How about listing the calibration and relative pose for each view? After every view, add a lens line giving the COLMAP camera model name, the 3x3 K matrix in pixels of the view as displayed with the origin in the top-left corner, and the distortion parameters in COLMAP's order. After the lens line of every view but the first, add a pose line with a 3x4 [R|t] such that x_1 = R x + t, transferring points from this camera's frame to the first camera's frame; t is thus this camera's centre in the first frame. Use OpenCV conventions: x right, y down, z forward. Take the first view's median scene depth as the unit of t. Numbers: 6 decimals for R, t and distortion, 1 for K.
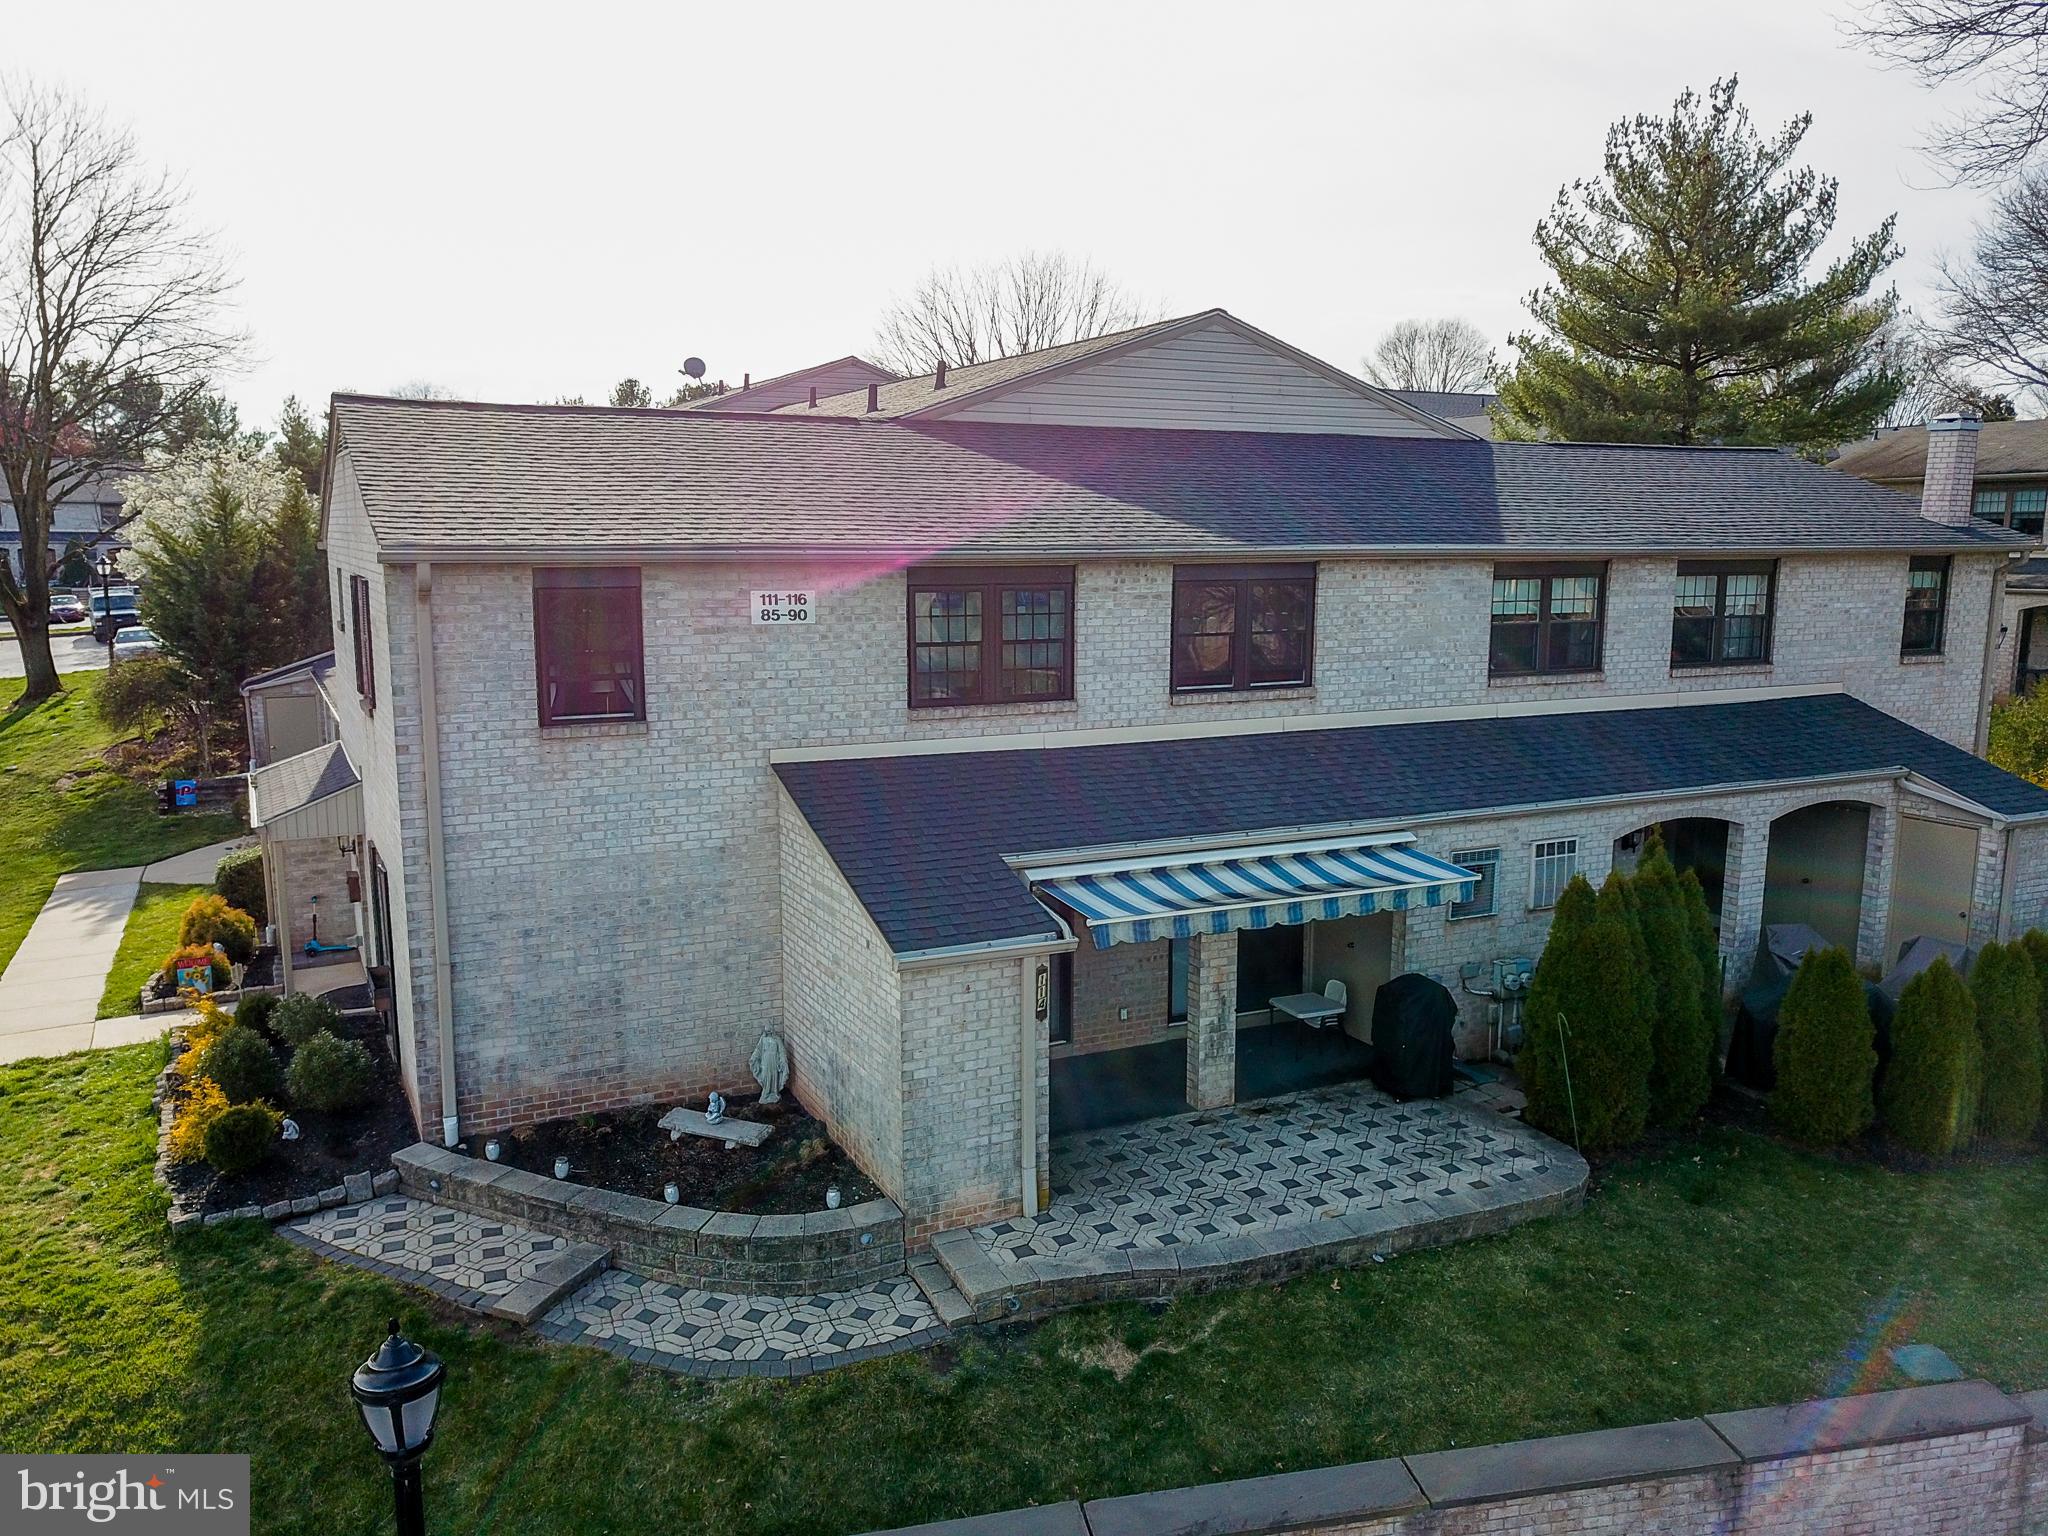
lens RADIAL K [[1533.8, 0, 1015.7], [0, 1533.8, 763.4], [0, 0, 1]] dist [0.019550, 0.000897]
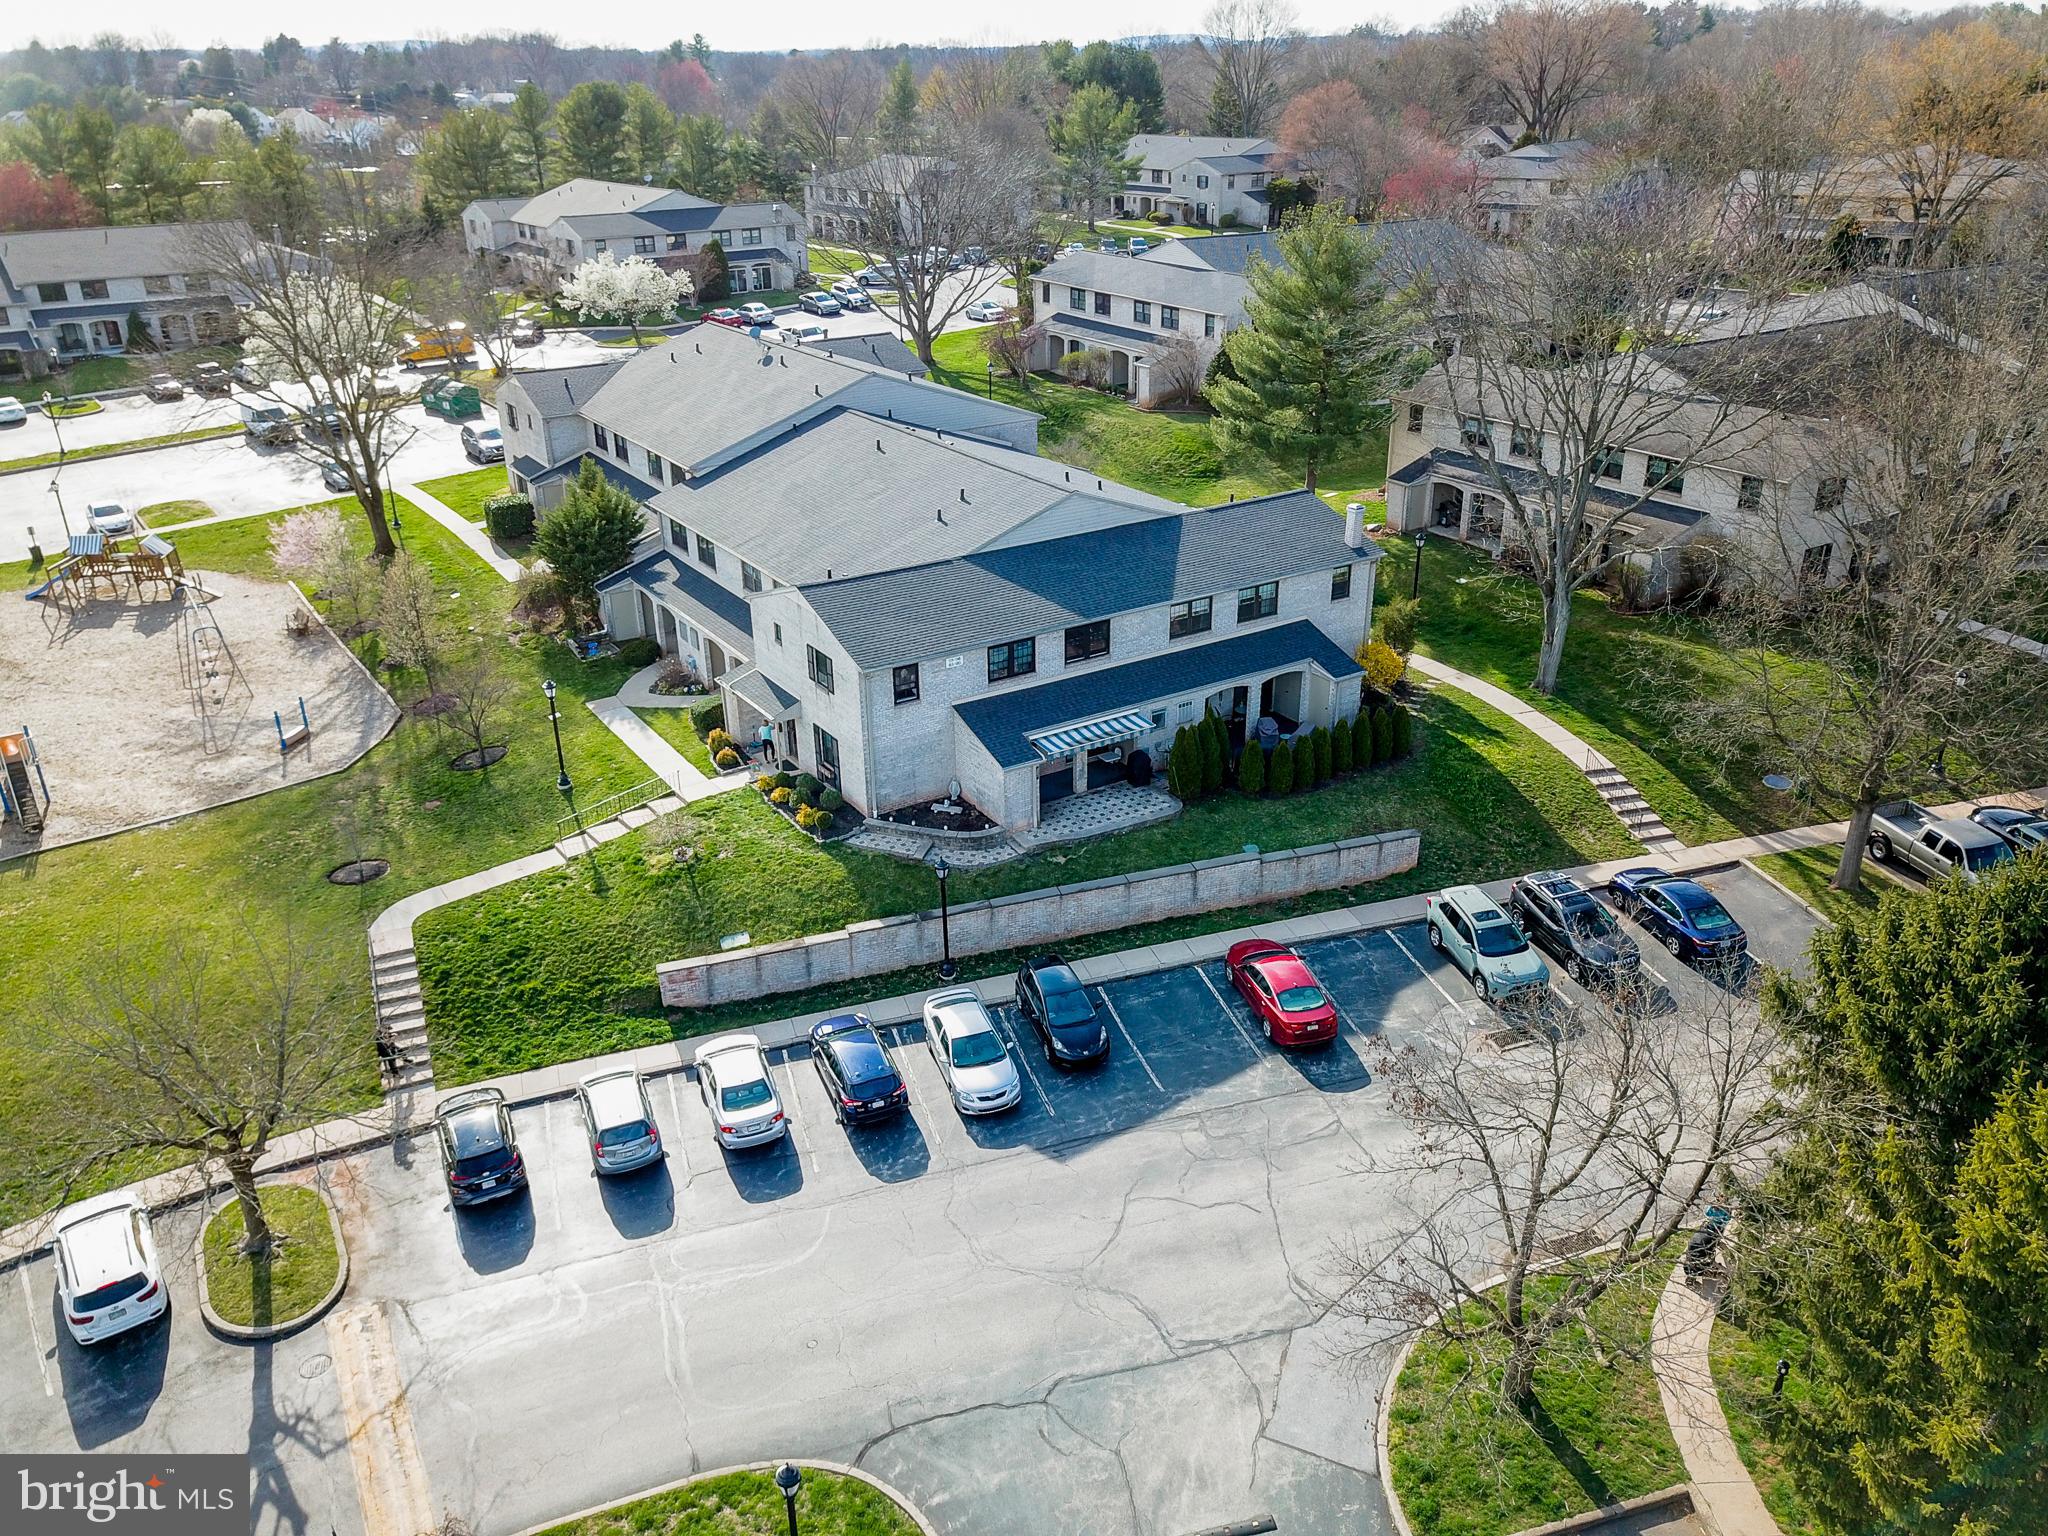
lens RADIAL K [[1547.2, 0, 1024.0], [0, 1547.2, 768.0], [0, 0, 1]] dist [0.015776, -0.007406]
pose [[0.993396, -0.054011, 0.101230, -0.382635], [0.024004, 0.960582, 0.276959, -0.875948], [-0.112198, -0.272700, 0.955535, -2.525338]]
